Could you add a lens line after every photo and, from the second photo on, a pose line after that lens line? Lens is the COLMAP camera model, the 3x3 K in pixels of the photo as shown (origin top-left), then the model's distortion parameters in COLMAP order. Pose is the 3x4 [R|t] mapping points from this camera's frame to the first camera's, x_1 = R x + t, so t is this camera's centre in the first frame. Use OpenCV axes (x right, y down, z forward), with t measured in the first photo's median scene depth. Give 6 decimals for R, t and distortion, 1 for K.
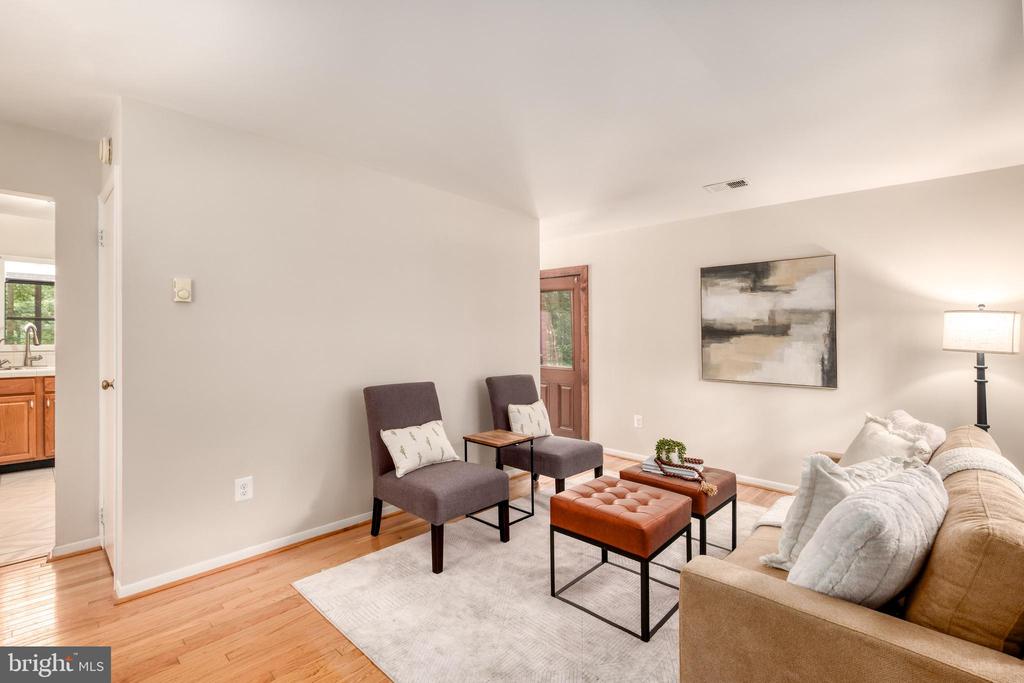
lens RADIAL K [[455.4, 0, 509.9], [0, 455.4, 321.7], [0, 0, 1]] dist [-0.002433, -0.000711]
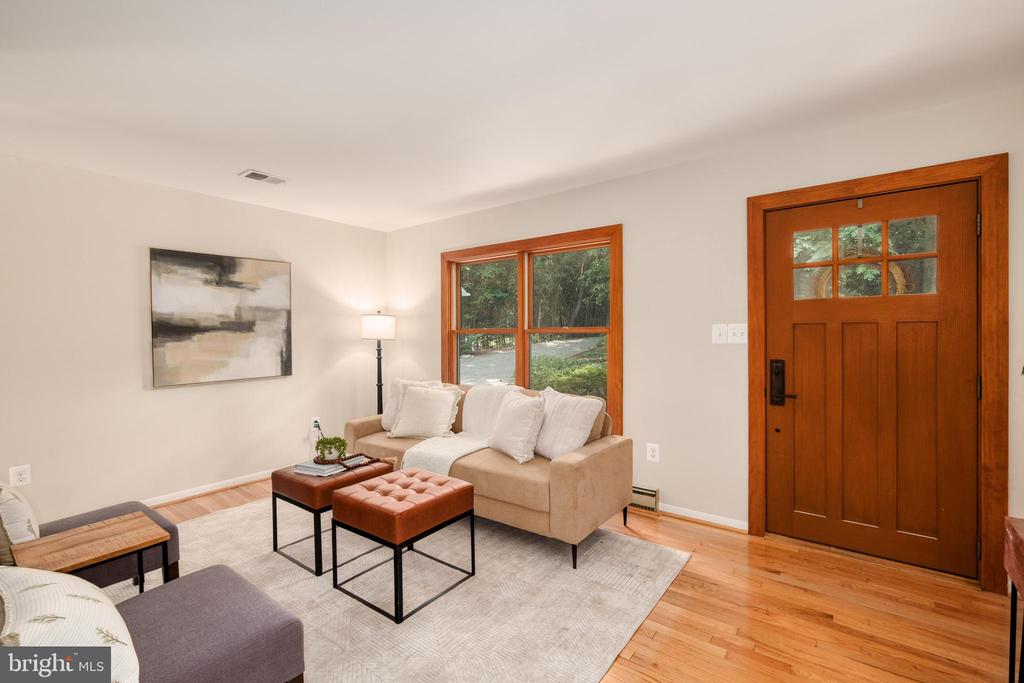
lens RADIAL K [[455.4, 0, 509.9], [0, 455.4, 321.7], [0, 0, 1]] dist [-0.002433, -0.000711]
pose [[-0.087580, 0.011035, 0.996096, -0.471005], [-0.019734, 0.999723, -0.012810, 0.009246], [-0.995962, -0.020779, -0.087338, 0.493886]]
